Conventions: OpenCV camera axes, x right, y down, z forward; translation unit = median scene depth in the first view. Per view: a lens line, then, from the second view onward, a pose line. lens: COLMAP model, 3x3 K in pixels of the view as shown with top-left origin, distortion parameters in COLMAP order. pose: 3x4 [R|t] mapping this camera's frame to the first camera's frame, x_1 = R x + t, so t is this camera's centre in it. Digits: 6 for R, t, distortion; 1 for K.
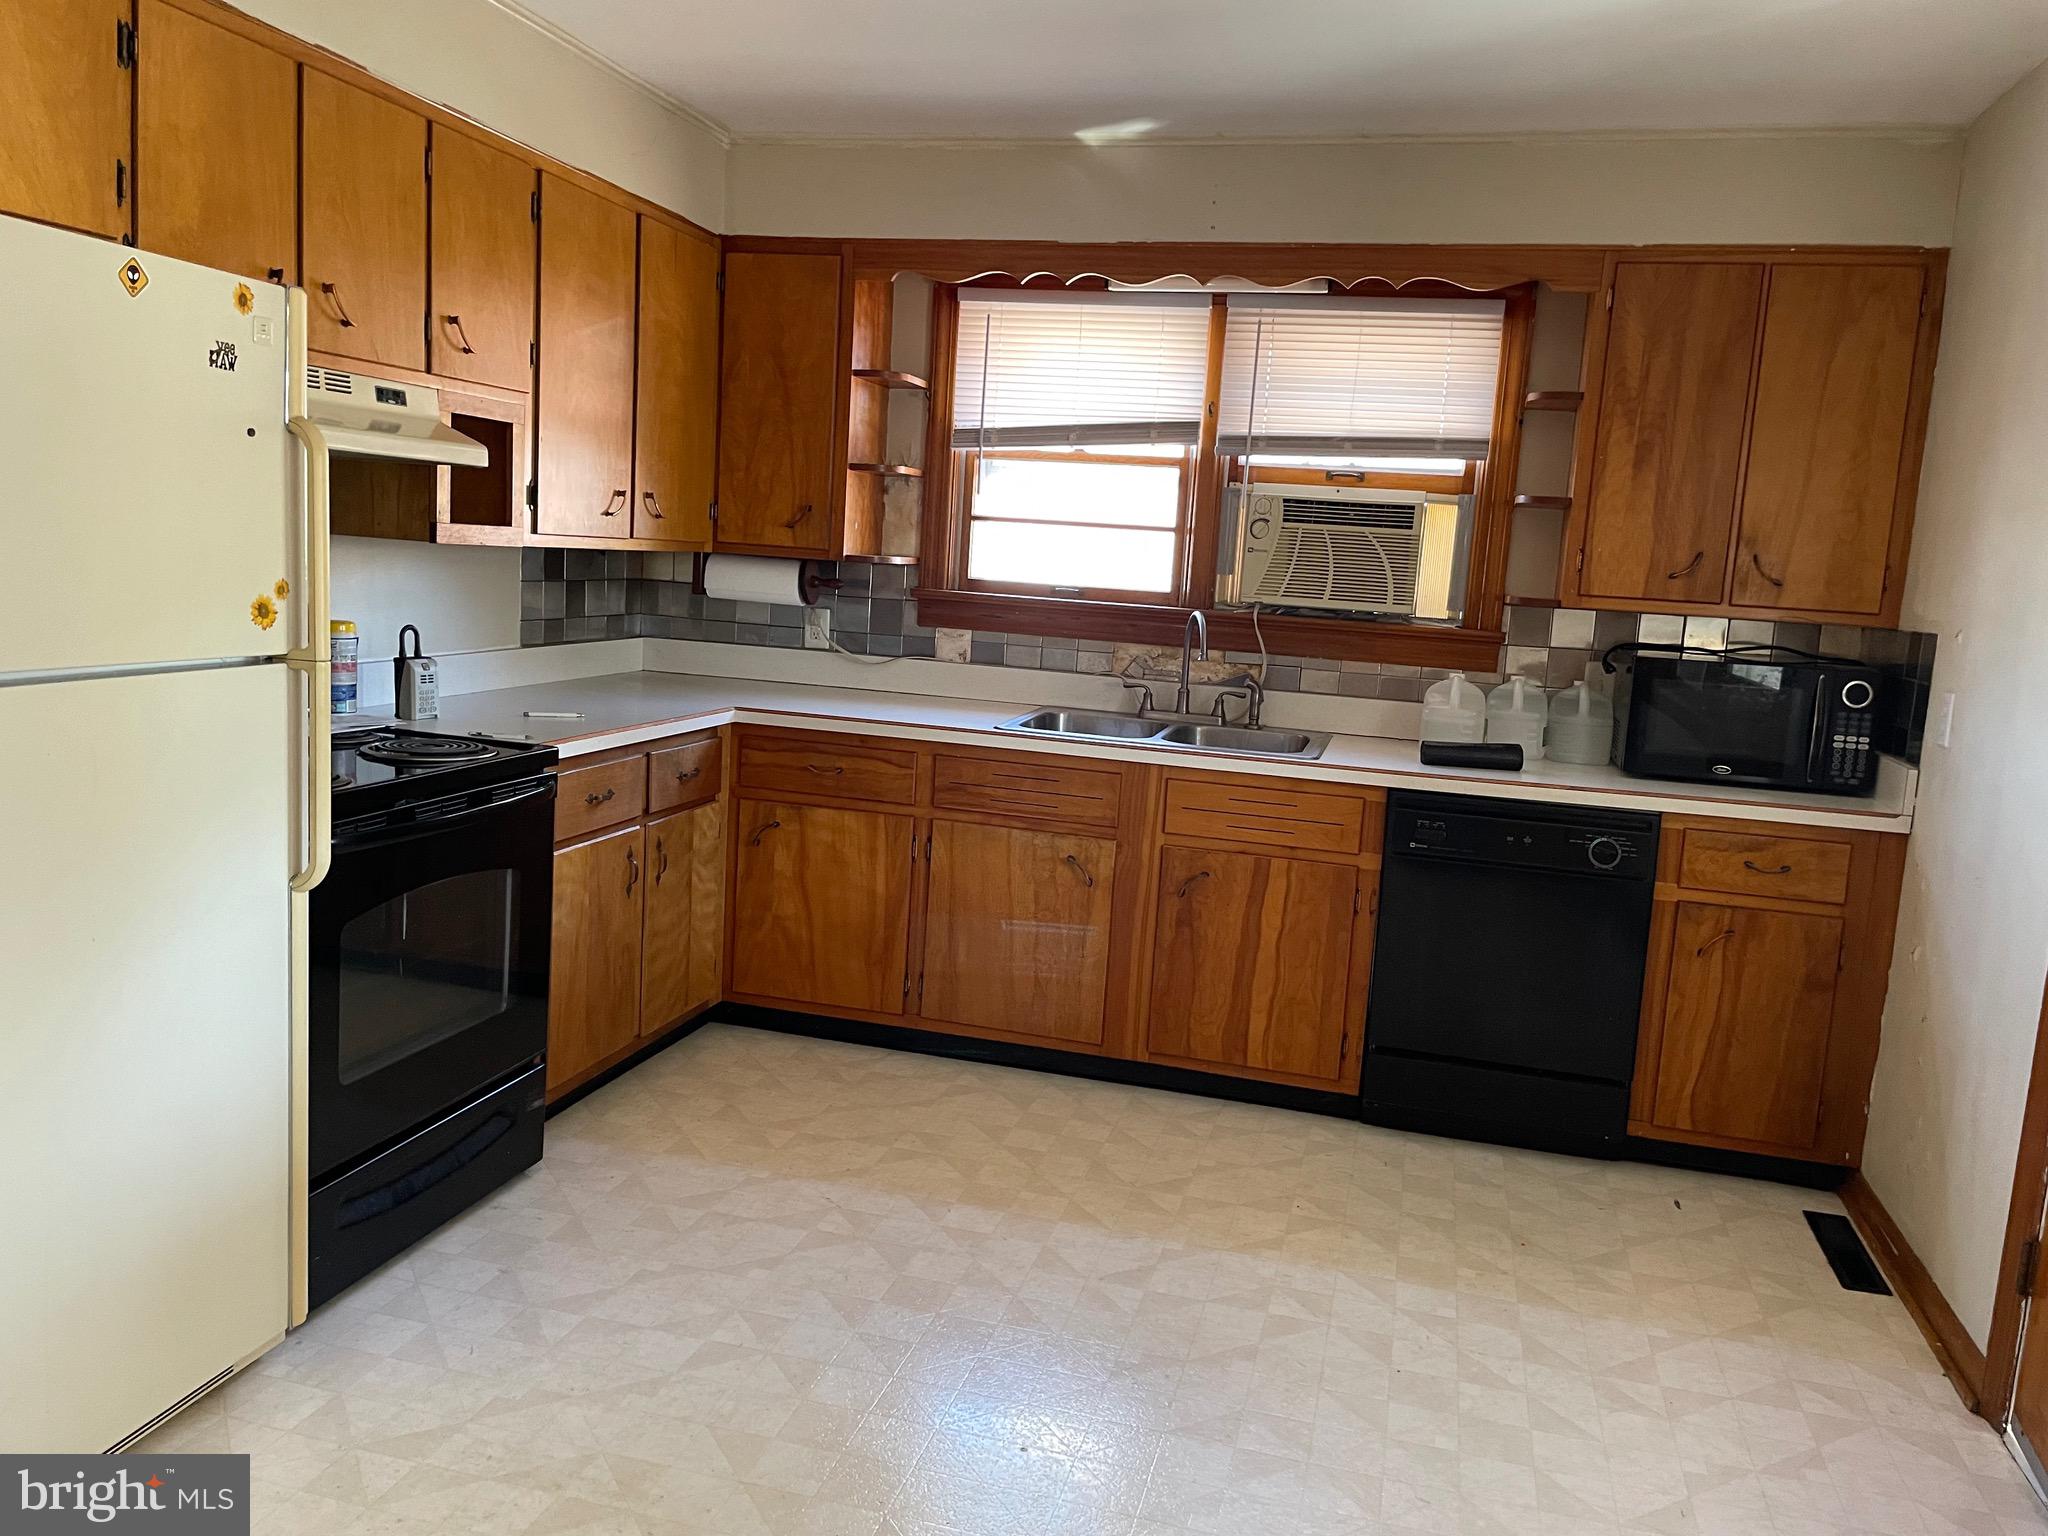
lens RADIAL K [[1564.3, 0, 1028.0], [0, 1564.3, 763.8], [0, 0, 1]] dist [0.085818, -0.103964]
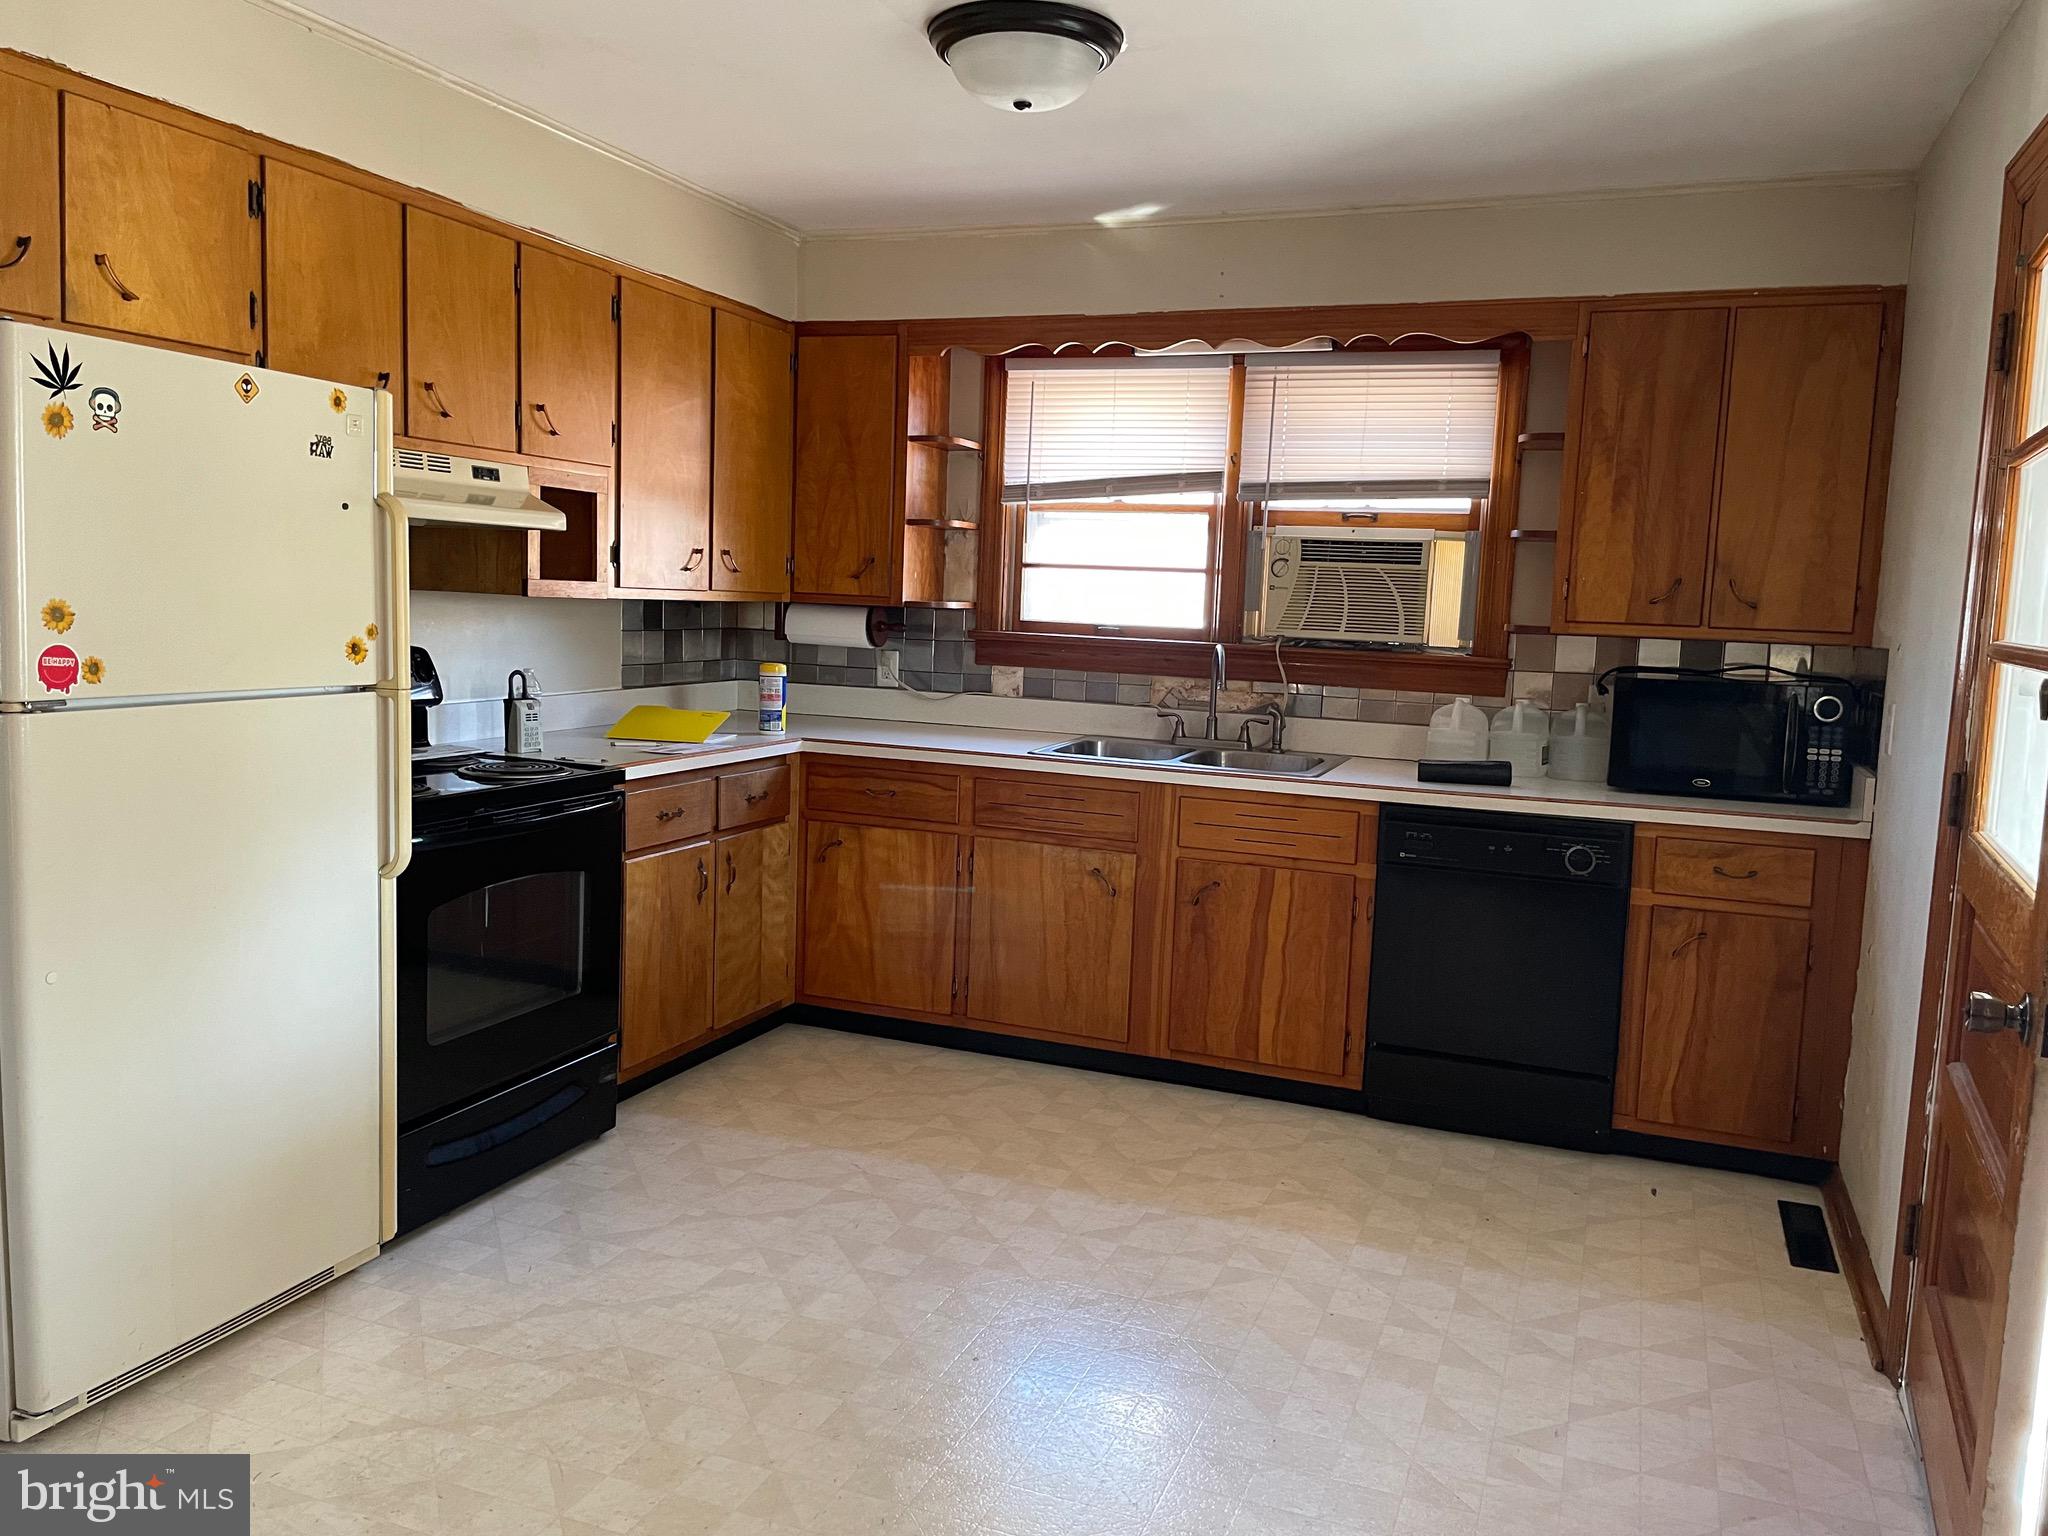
lens RADIAL K [[1564.4, 0, 1024.0], [0, 1564.4, 768.0], [0, 0, 1]] dist [0.092043, -0.108921]
pose [[0.993073, -0.010660, -0.117014, 0.114053], [0.006940, 0.999459, -0.032149, 0.025153], [0.117293, 0.031114, 0.992610, -0.104483]]
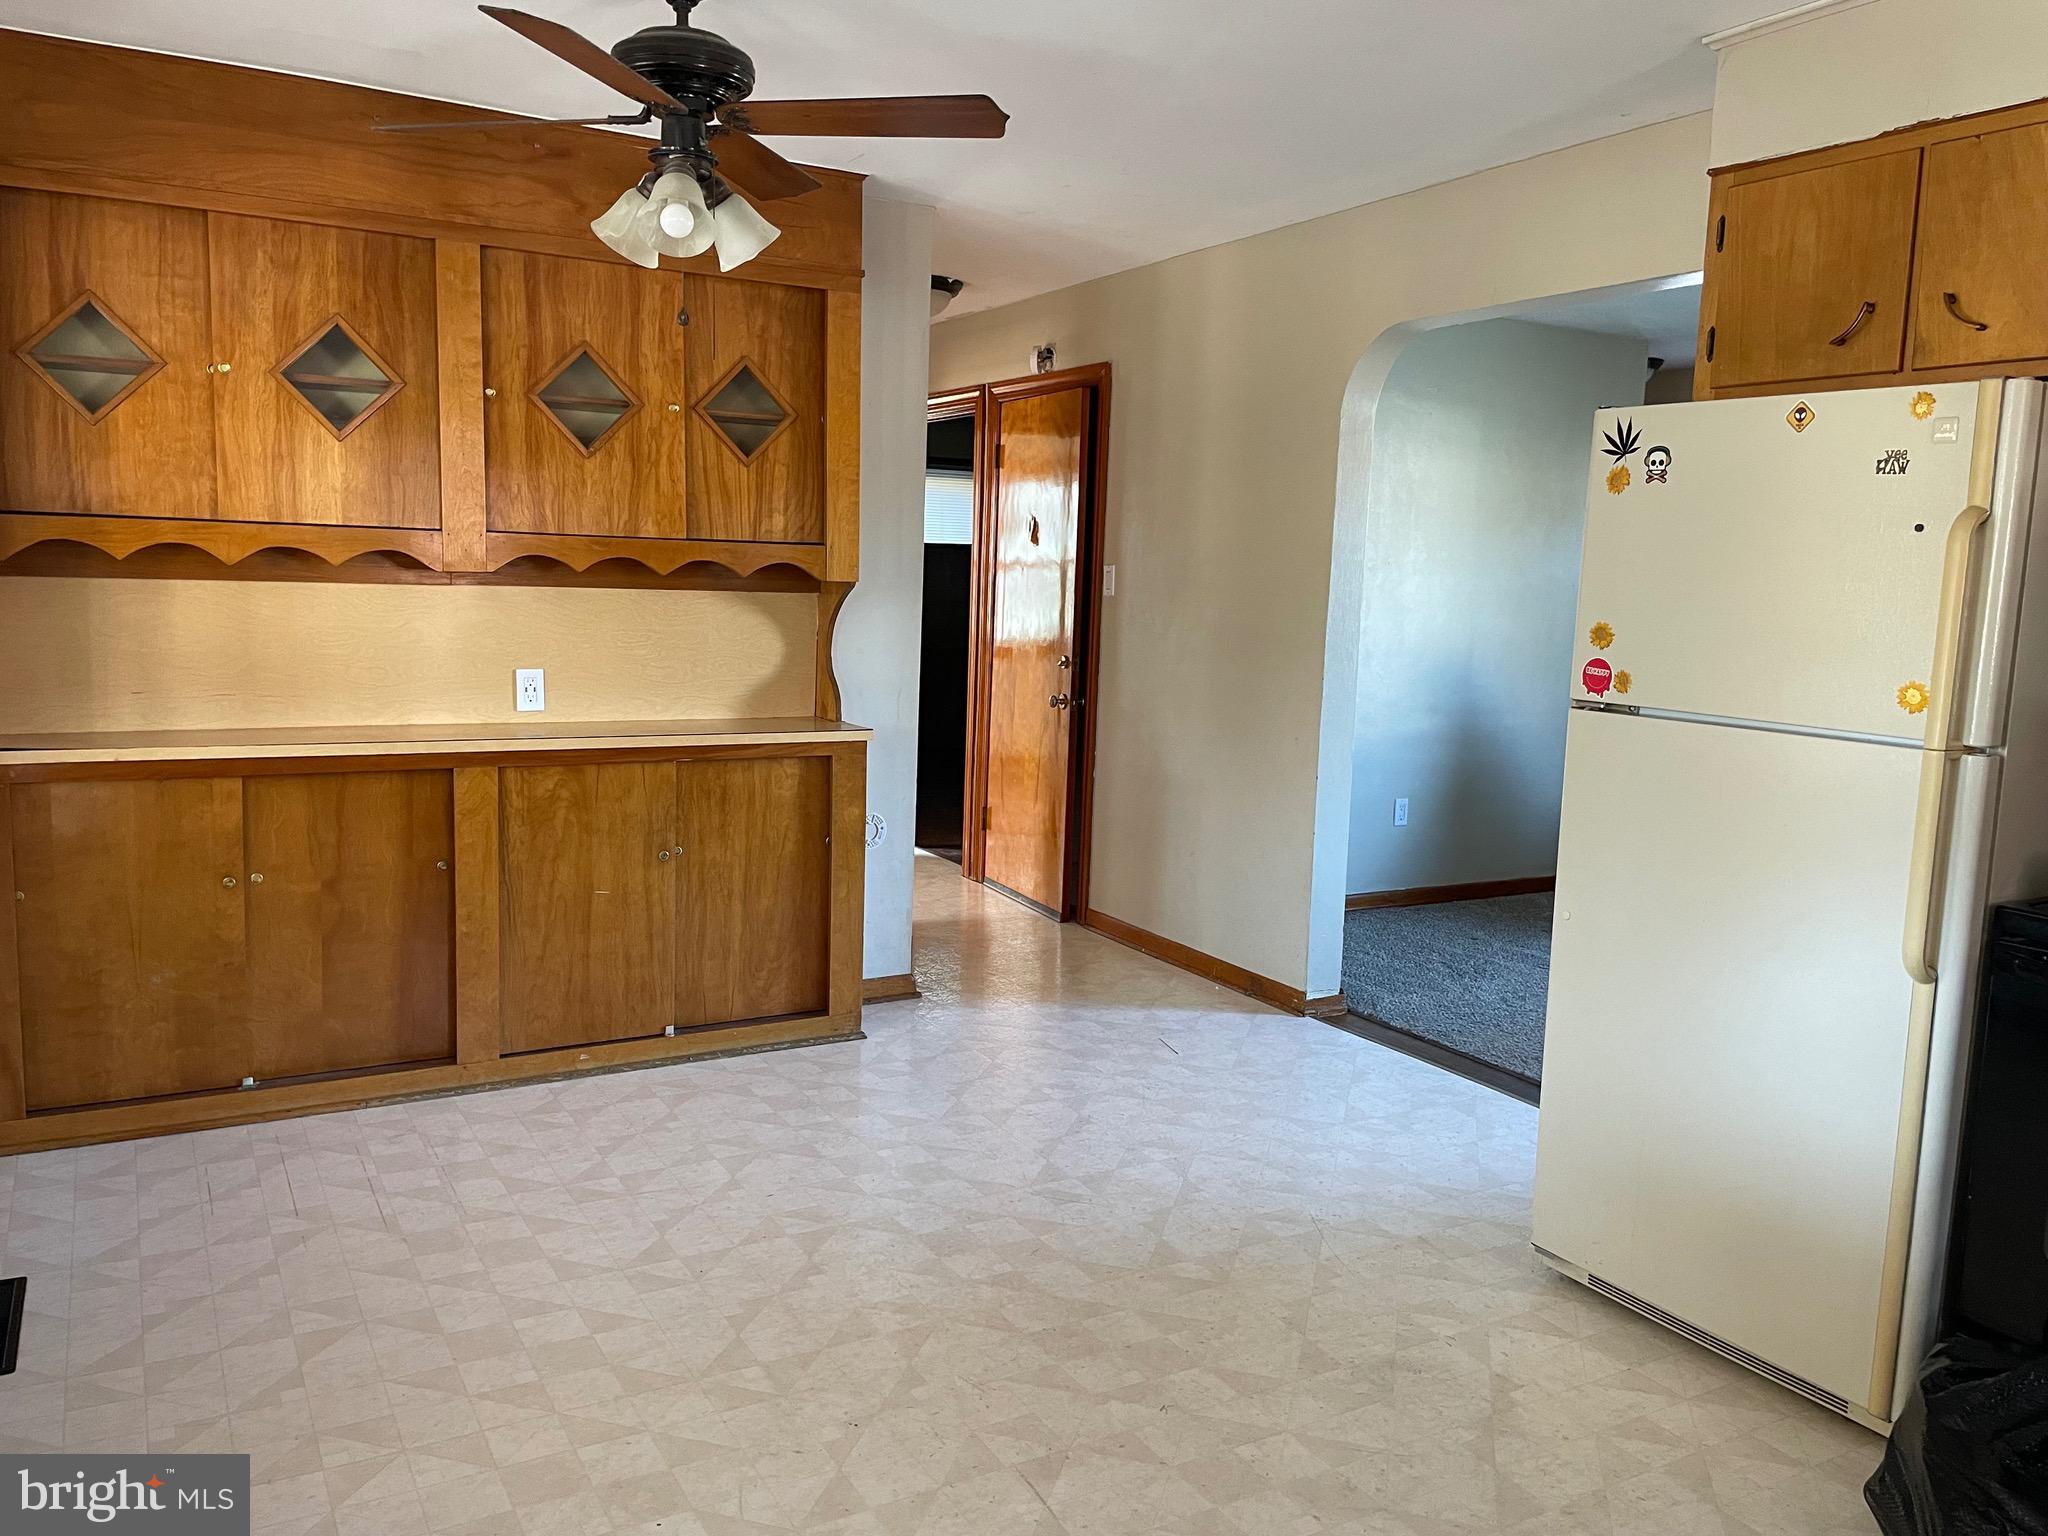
lens RADIAL K [[1564.4, 0, 1024.0], [0, 1564.4, 768.0], [0, 0, 1]] dist [0.092043, -0.108921]
pose [[-0.706830, 0.008114, -0.707337, 0.427220], [-0.172829, 0.967650, 0.183806, -0.089893], [0.685946, 0.252168, -0.682561, 0.838903]]
